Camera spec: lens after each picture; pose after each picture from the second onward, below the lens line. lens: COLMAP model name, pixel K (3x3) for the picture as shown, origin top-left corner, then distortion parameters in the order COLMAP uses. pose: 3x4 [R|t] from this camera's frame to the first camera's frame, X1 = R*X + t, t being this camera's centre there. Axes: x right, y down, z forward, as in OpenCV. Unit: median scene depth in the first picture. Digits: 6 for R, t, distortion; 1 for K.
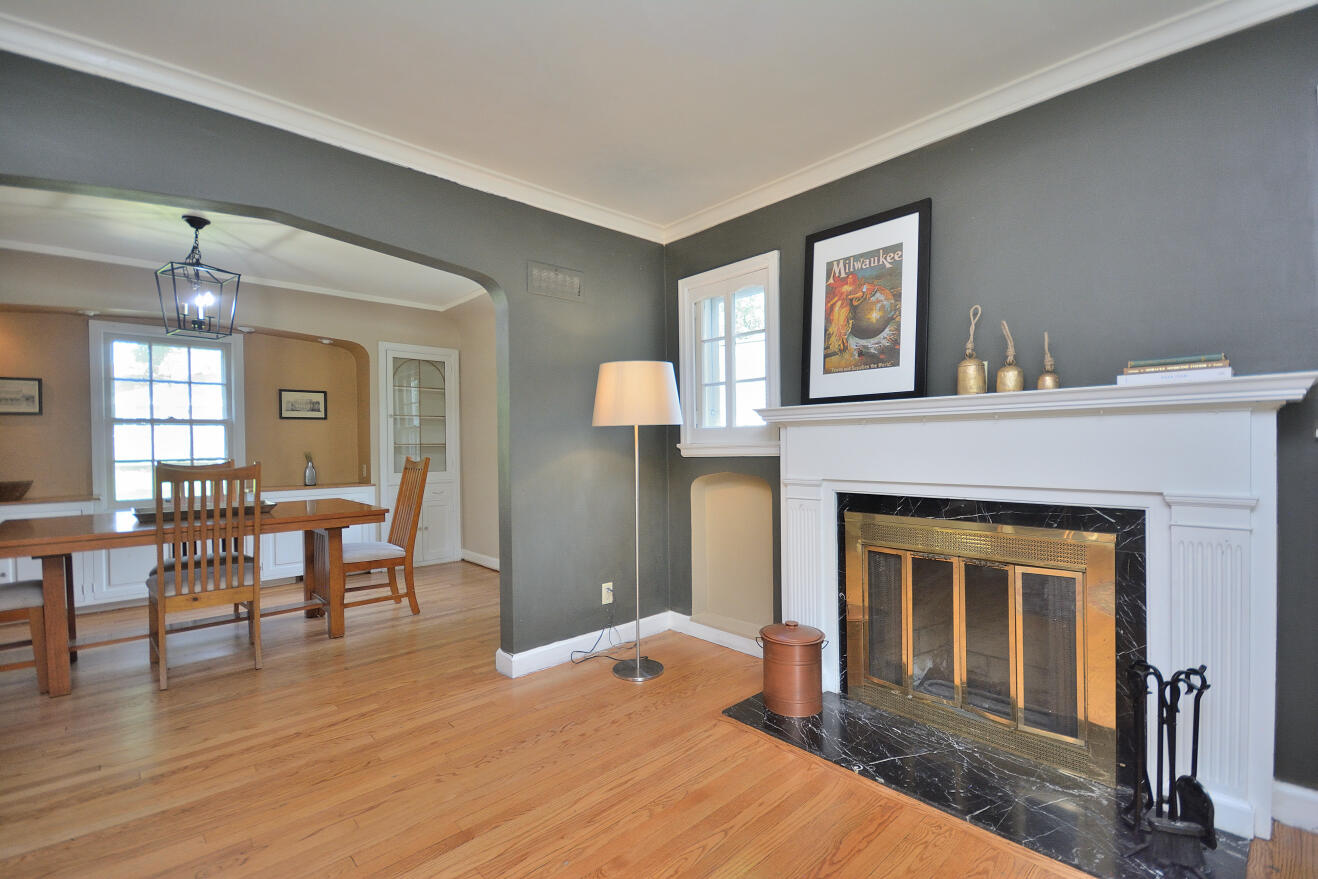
lens RADIAL K [[587.6, 0, 675.8], [0, 587.6, 449.5], [0, 0, 1]] dist [0.001134, -0.011696]
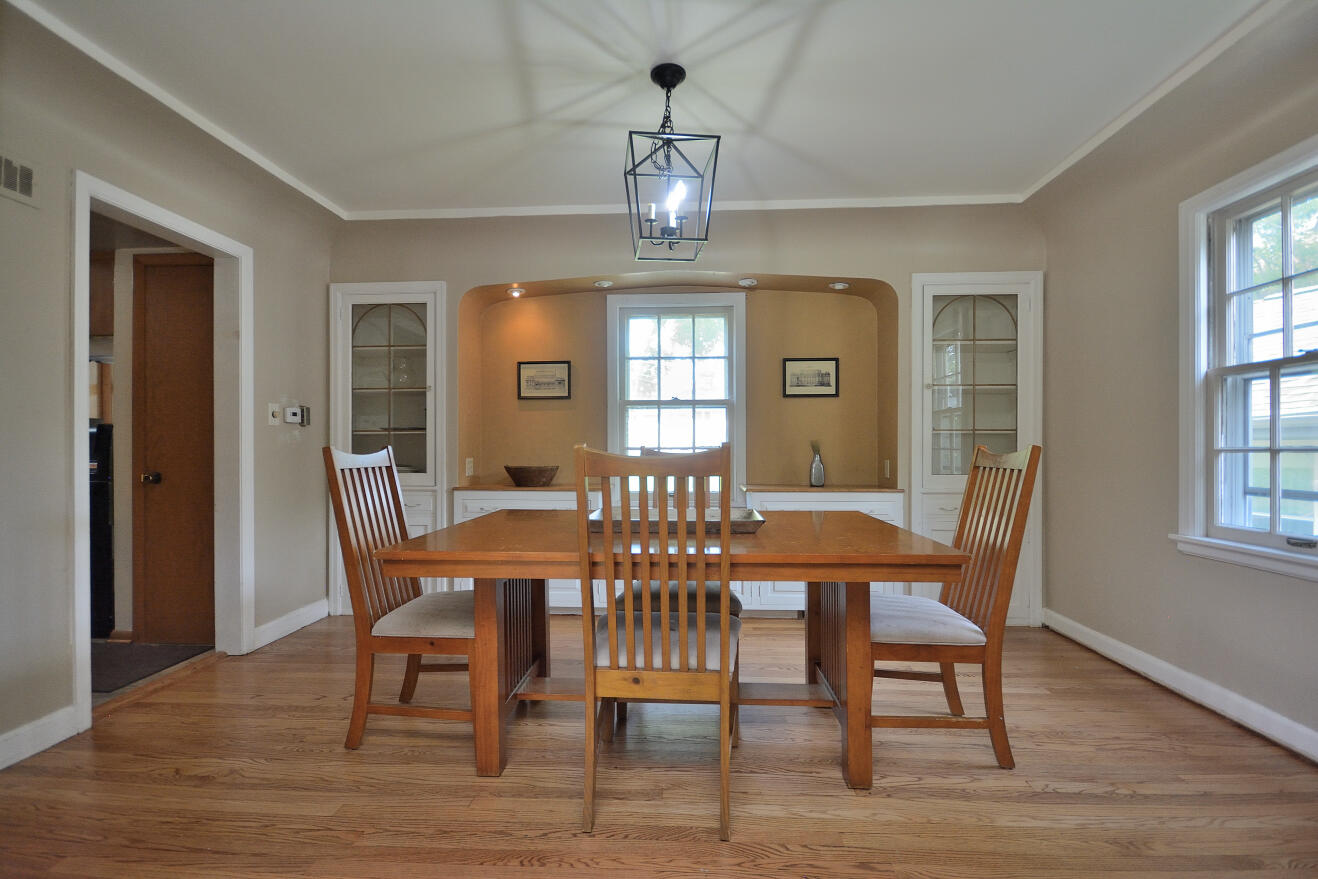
lens RADIAL K [[620.8, 0, 658.2], [0, 620.8, 448.6], [0, 0, 1]] dist [0.040022, 0.000205]
pose [[0.689662, 0.014635, -0.723984, -0.218559], [-0.014654, 0.999873, 0.006252, 0.014020], [0.723983, 0.006297, 0.689789, 0.354454]]
